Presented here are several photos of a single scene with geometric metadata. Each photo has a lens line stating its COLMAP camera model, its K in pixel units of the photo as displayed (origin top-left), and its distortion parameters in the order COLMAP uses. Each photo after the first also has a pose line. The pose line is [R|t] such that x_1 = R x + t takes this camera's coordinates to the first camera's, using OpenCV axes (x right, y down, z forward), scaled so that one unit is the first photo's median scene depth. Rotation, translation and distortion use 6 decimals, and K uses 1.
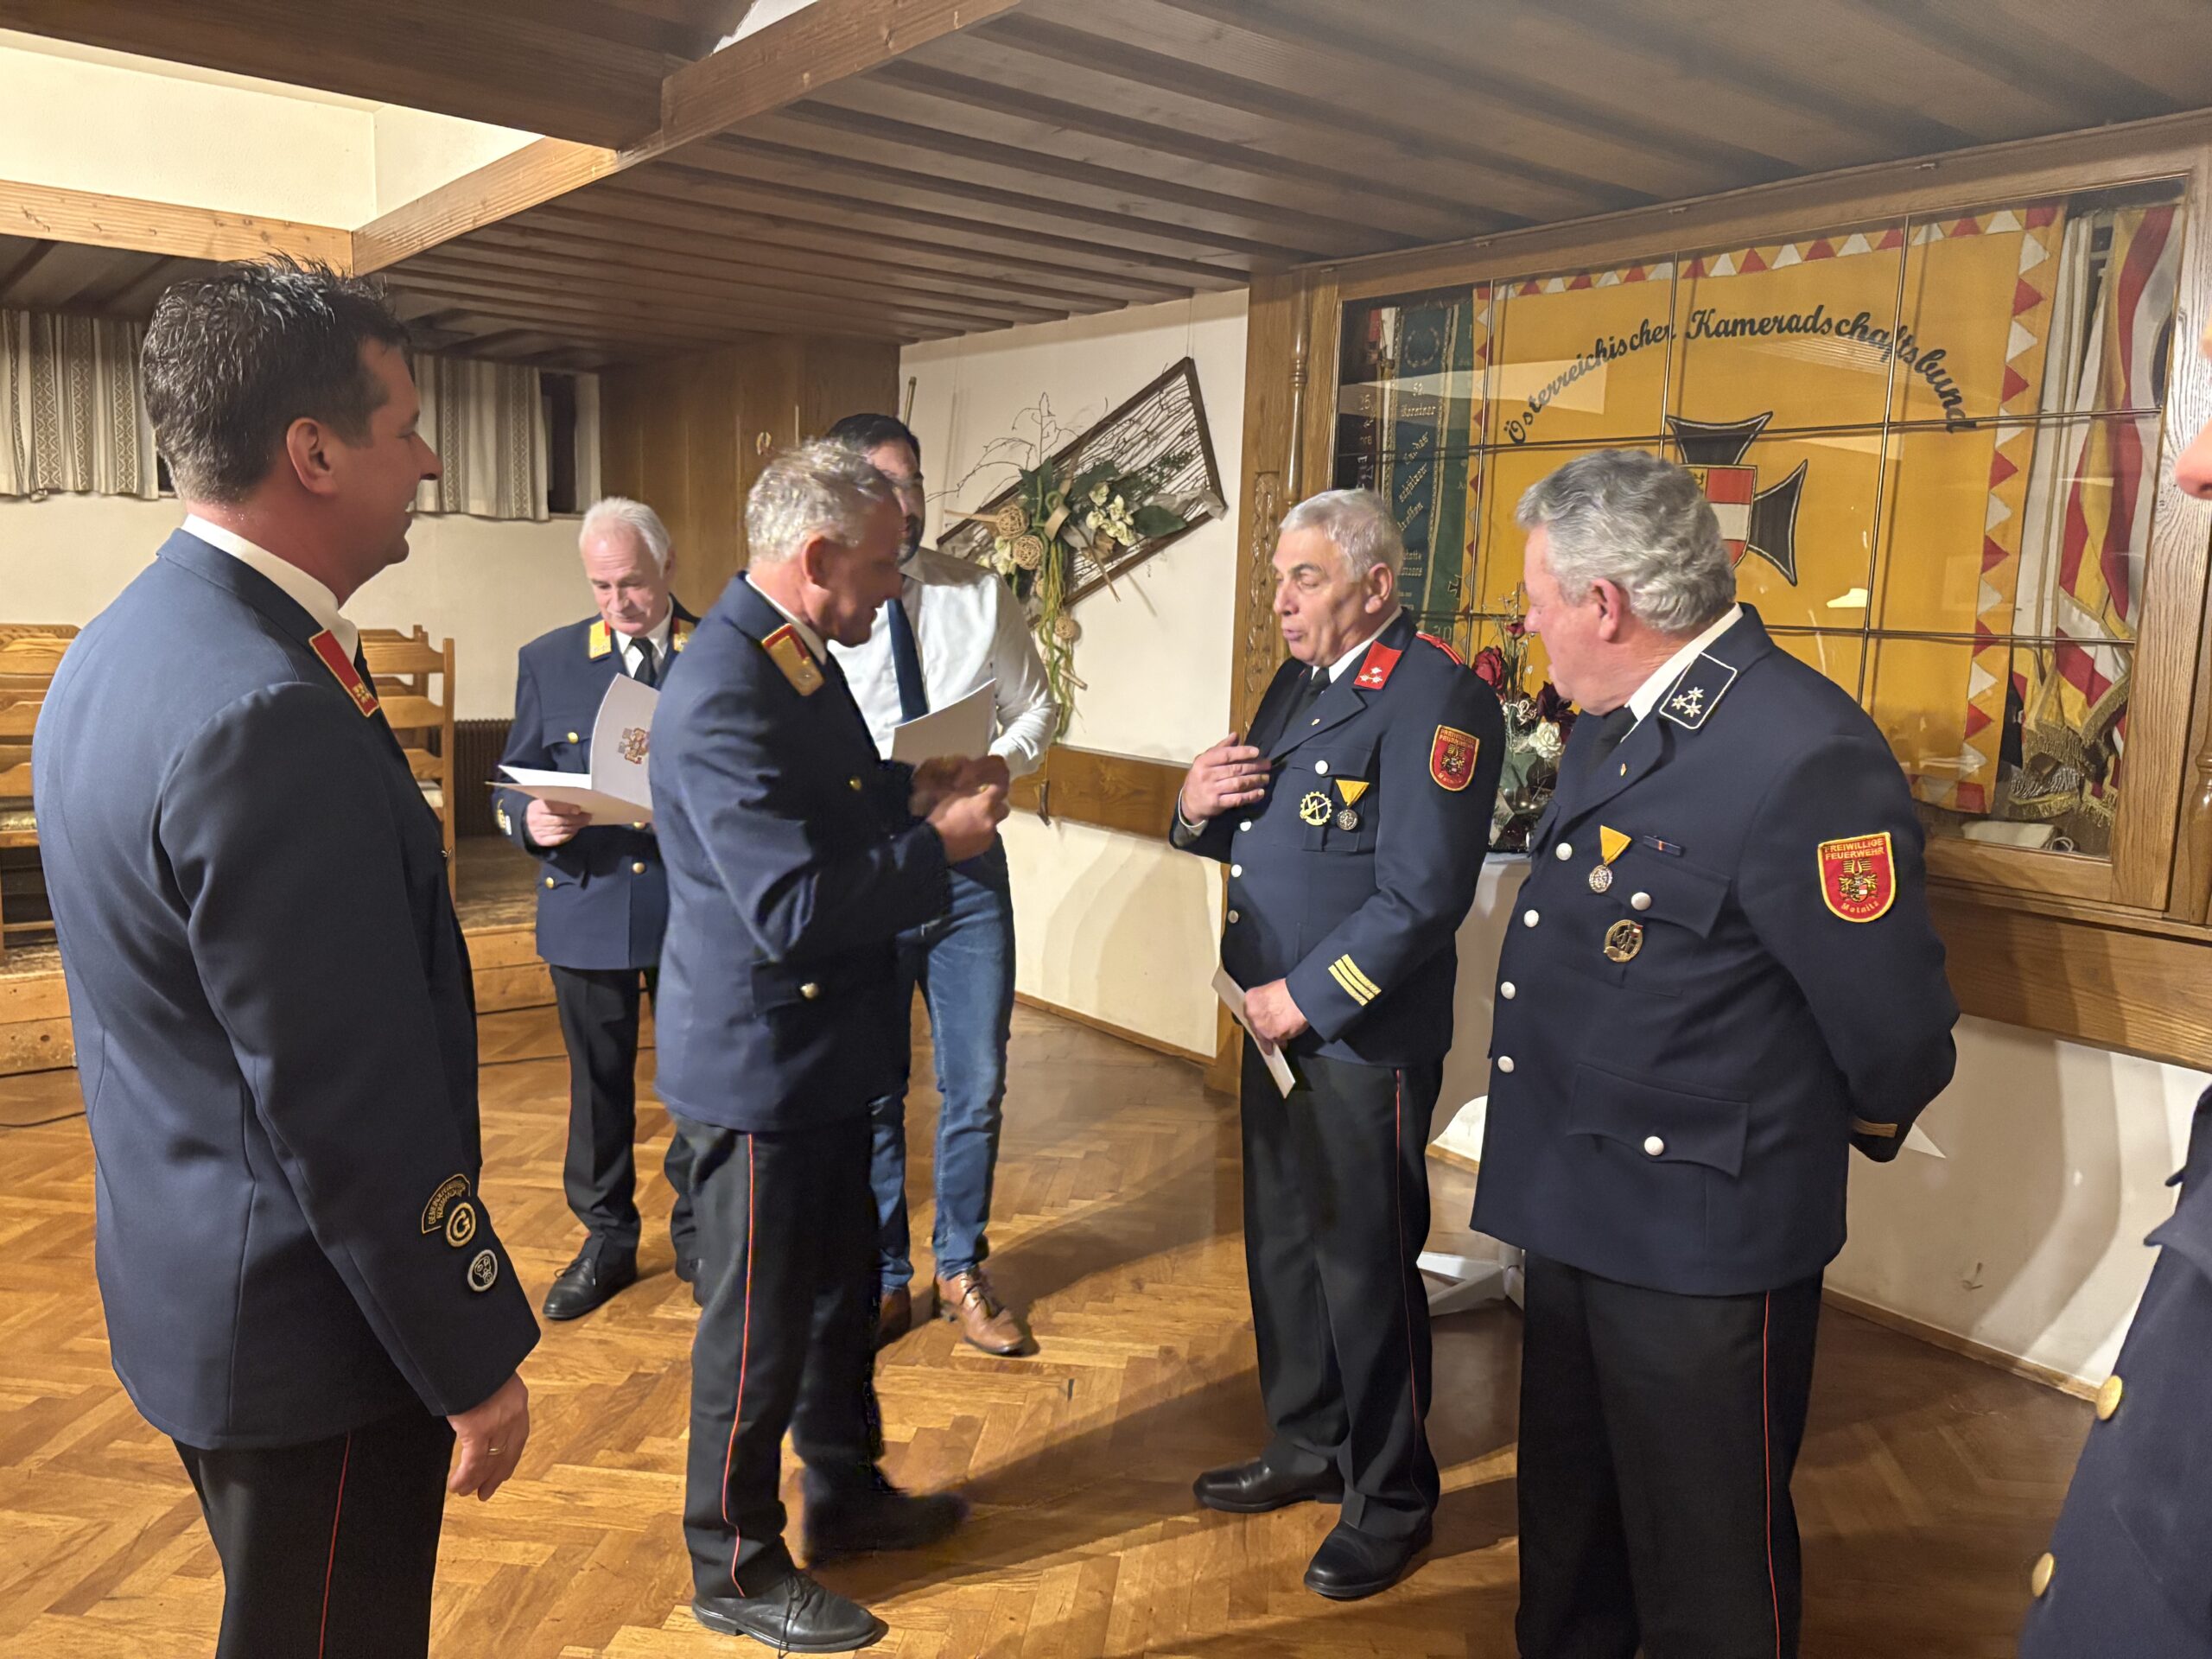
lens RADIAL K [[1676.7, 0, 1111.8], [0, 1676.7, 828.0], [0, 0, 1]] dist [0.033175, -0.035679]
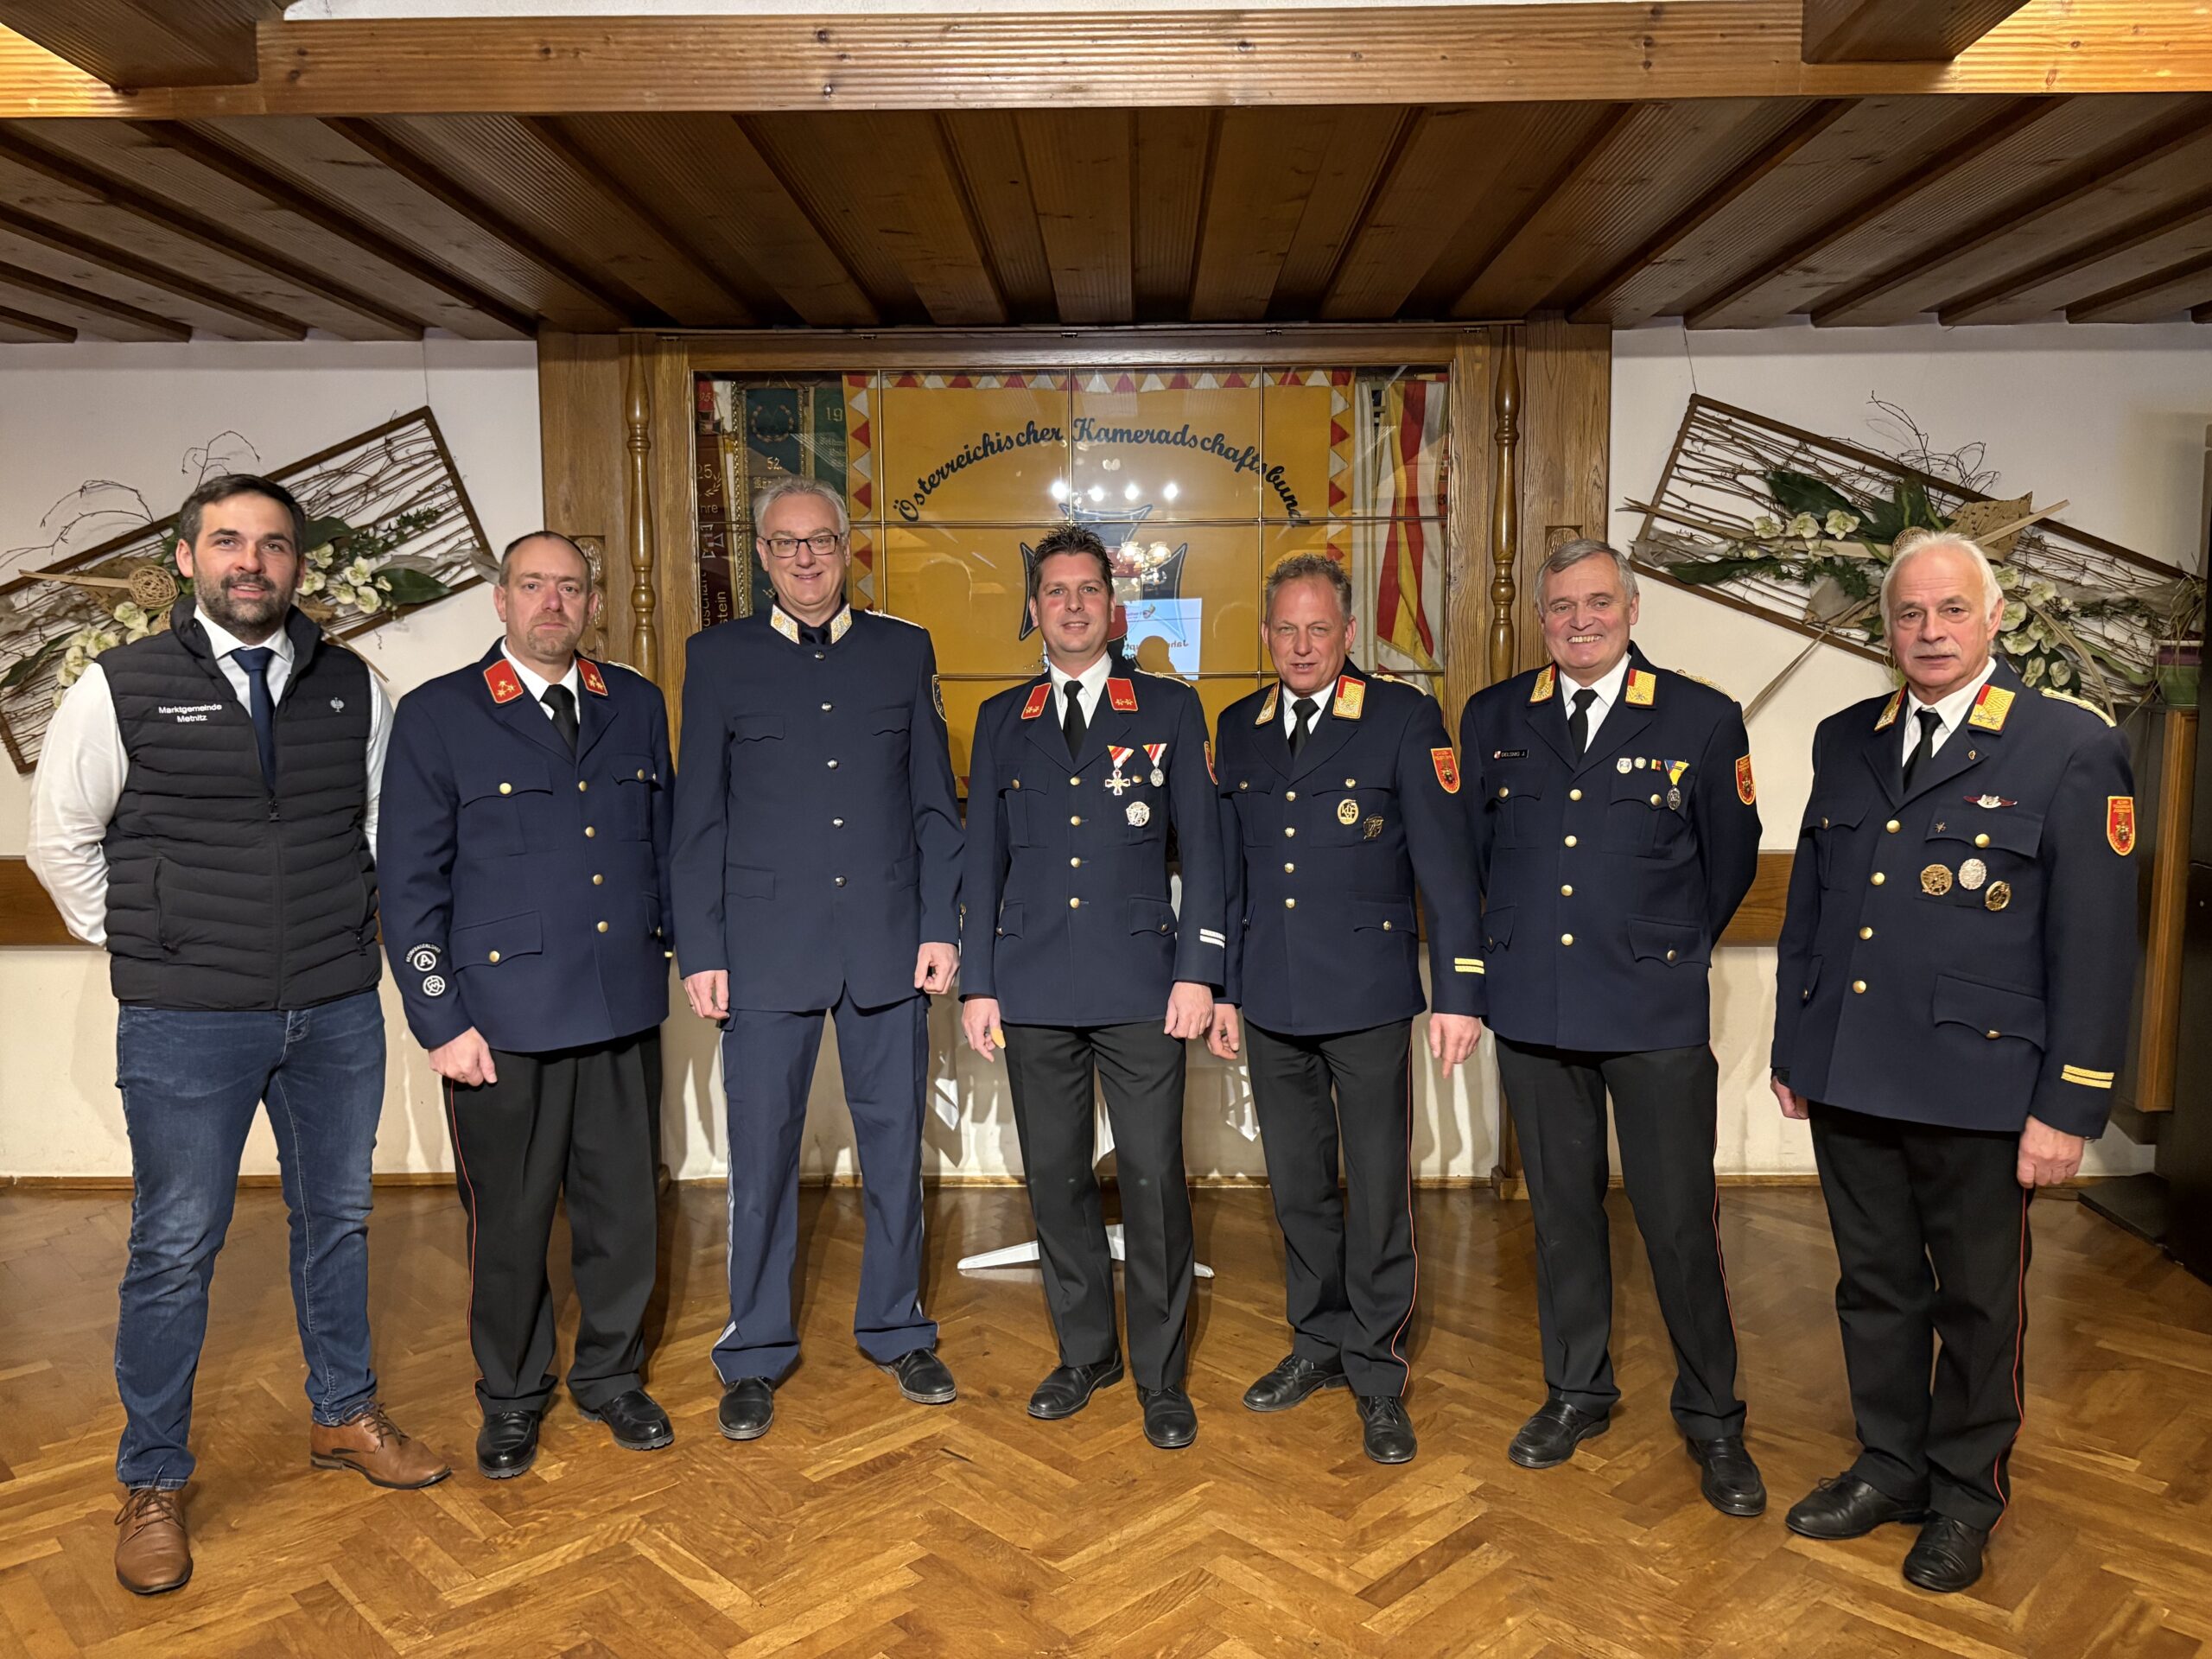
lens RADIAL K [[1676.7, 0, 1100.7], [0, 1676.7, 833.9], [0, 0, 1]] dist [0.033175, -0.035679]
pose [[0.642357, -0.113925, 0.757891, -0.597078], [0.136404, 0.990096, 0.033220, -0.047038], [-0.754169, 0.082040, 0.651535, 0.219178]]
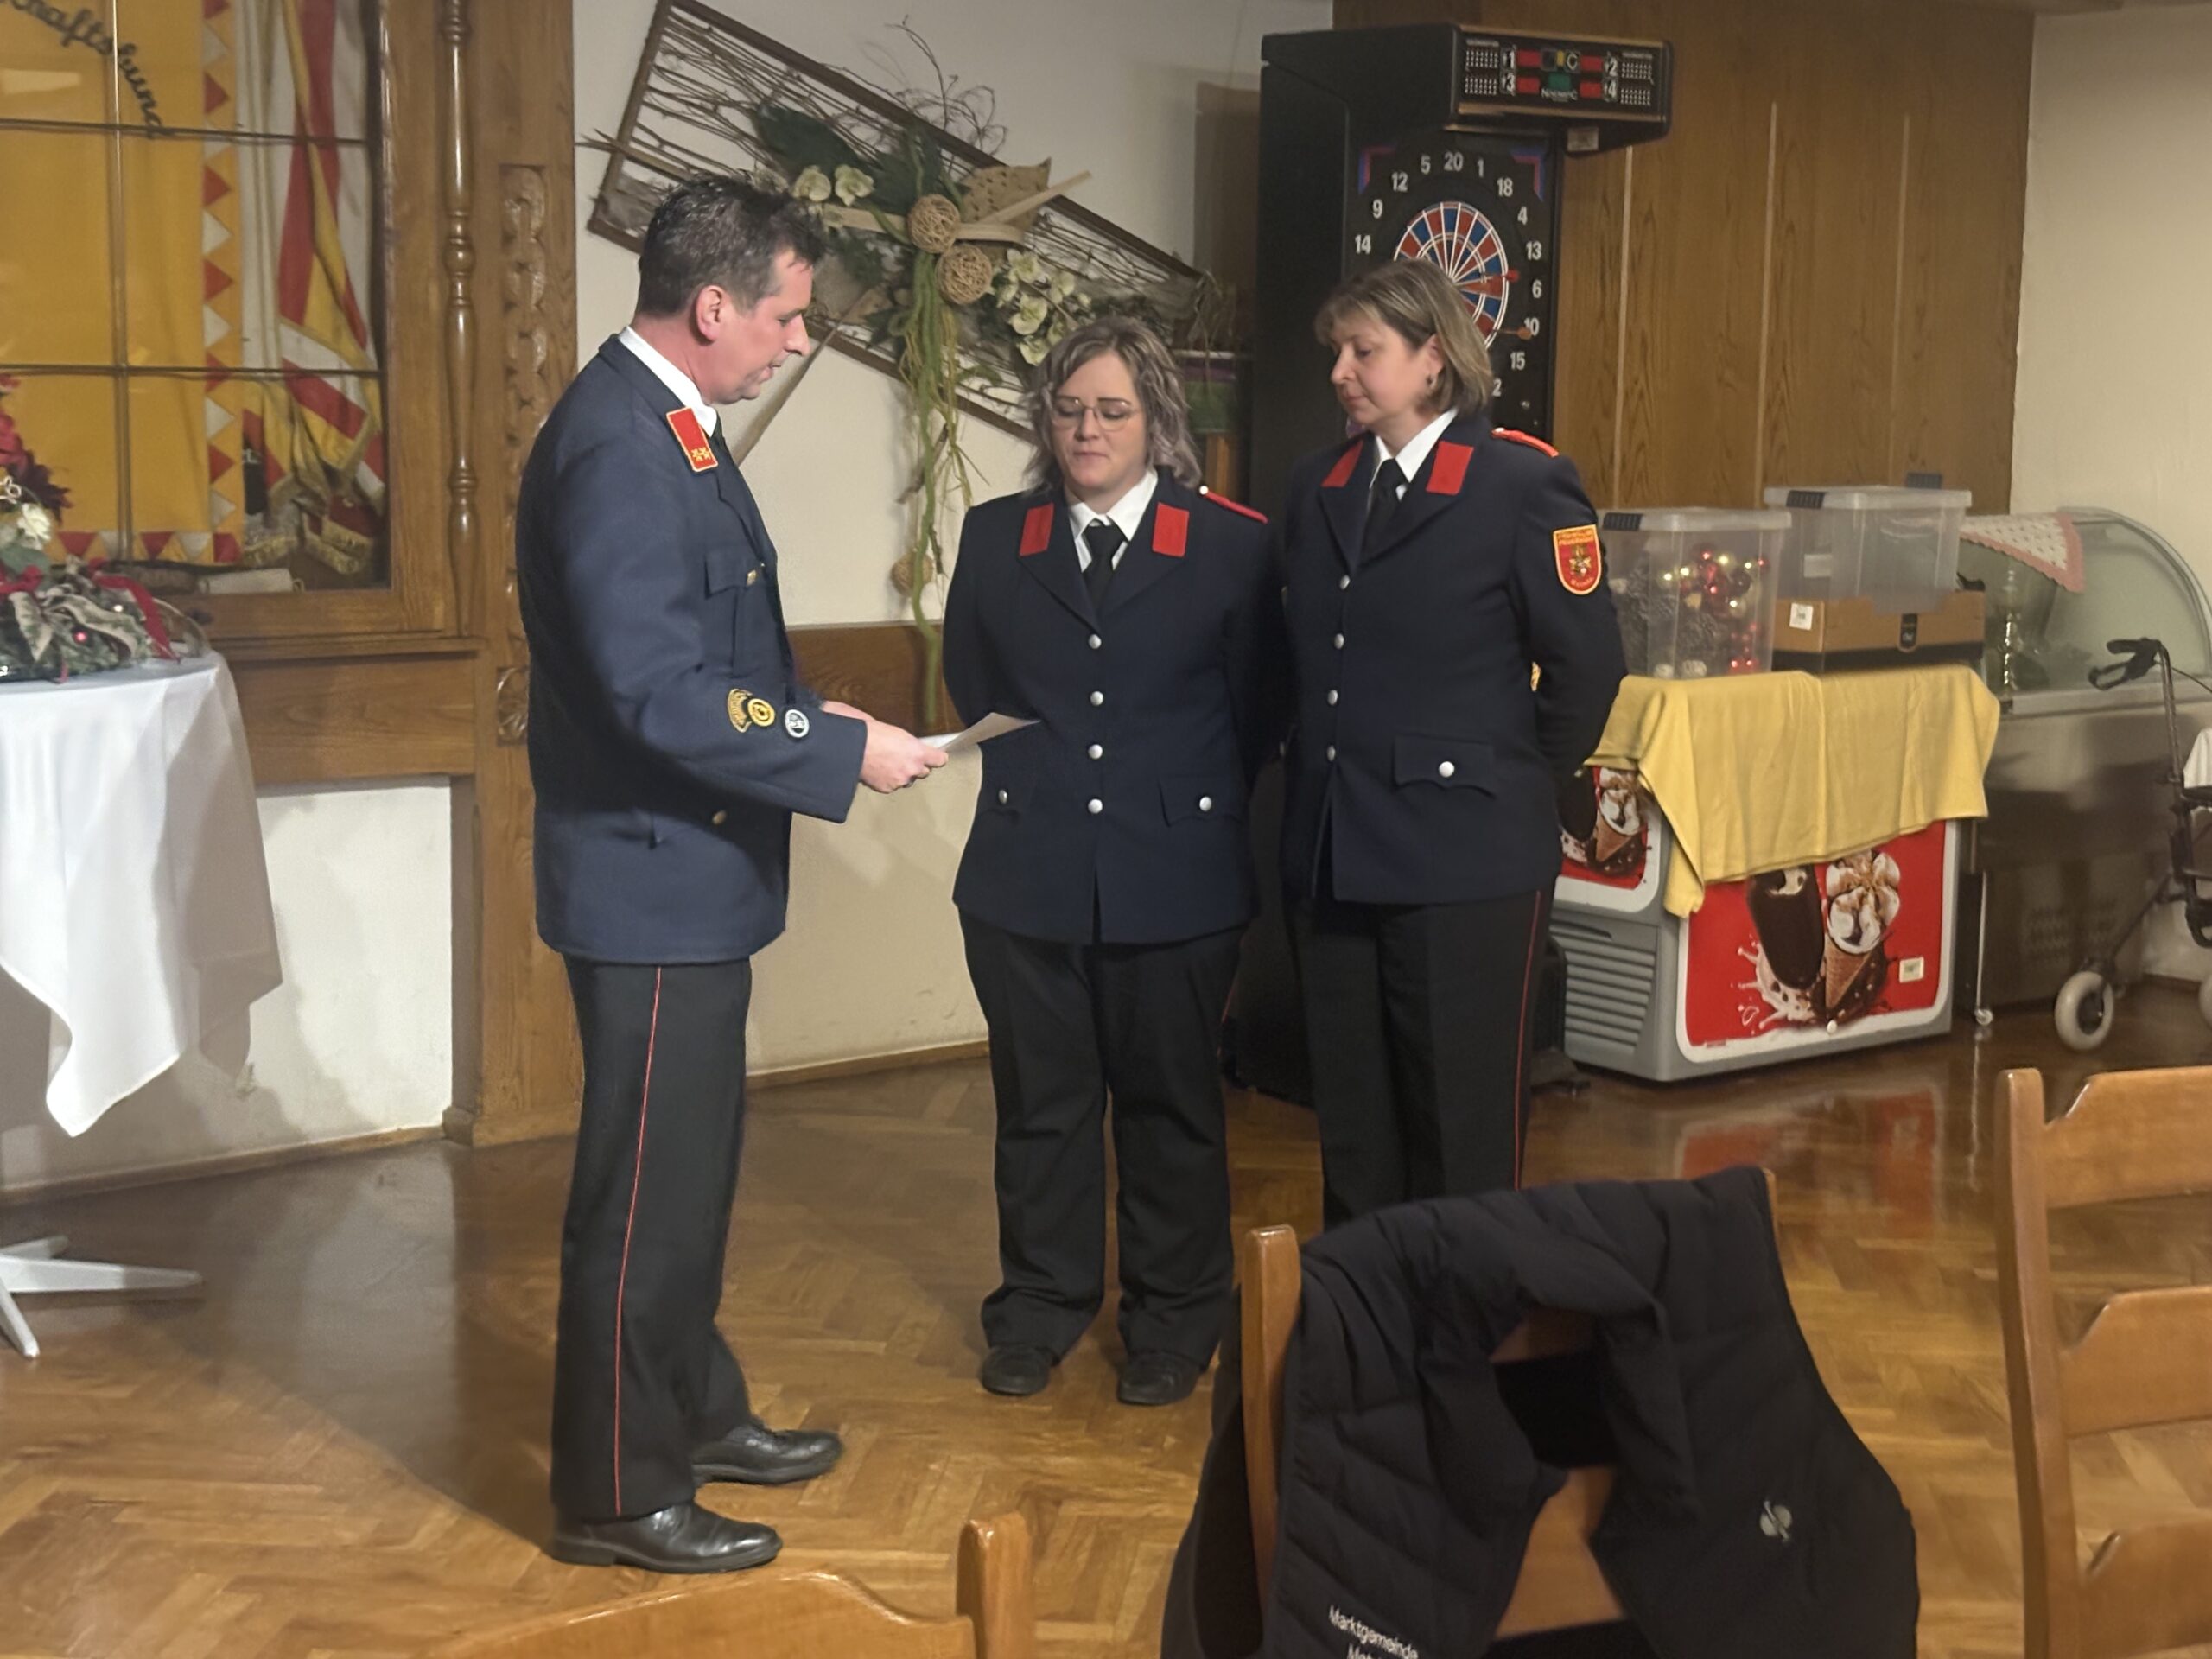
lens RADIAL K [[3511.7, 0, 1115.9], [0, 3511.7, 832.0], [0, 0, 1]] dist [0.064153, 0.000000]
pose [[-0.013585, -0.164395, 0.986301, -1.235623], [0.128949, 0.977867, 0.164766, -0.107202], [-0.991558, 0.129421, 0.007914, 0.474881]]
